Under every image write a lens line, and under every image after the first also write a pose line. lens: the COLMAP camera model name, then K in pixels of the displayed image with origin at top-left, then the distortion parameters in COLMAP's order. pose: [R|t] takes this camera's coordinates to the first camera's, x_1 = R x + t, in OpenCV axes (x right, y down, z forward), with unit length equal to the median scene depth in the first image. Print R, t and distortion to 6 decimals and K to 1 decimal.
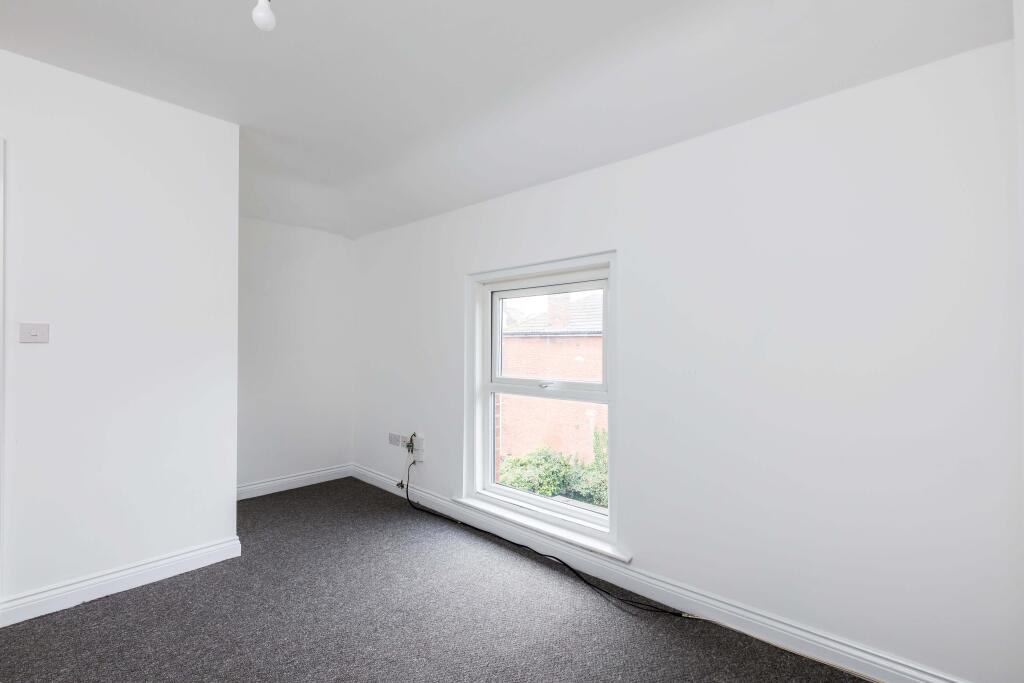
lens RADIAL K [[456.6, 0, 515.4], [0, 456.6, 344.6], [0, 0, 1]] dist [0.002472, -0.000479]
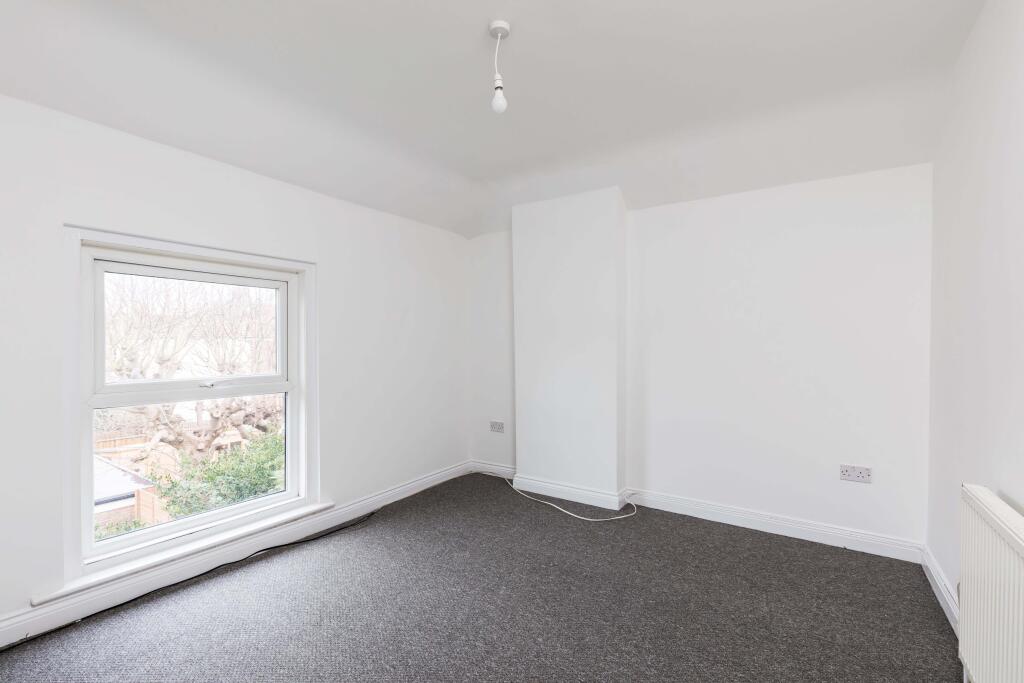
lens RADIAL K [[456.6, 0, 515.4], [0, 456.6, 344.6], [0, 0, 1]] dist [0.002472, -0.000479]
pose [[-0.156999, -0.004386, 0.987589, -0.956877], [-0.008024, 0.999963, 0.003165, 0.002598], [-0.987566, -0.007428, -0.157029, 0.580623]]
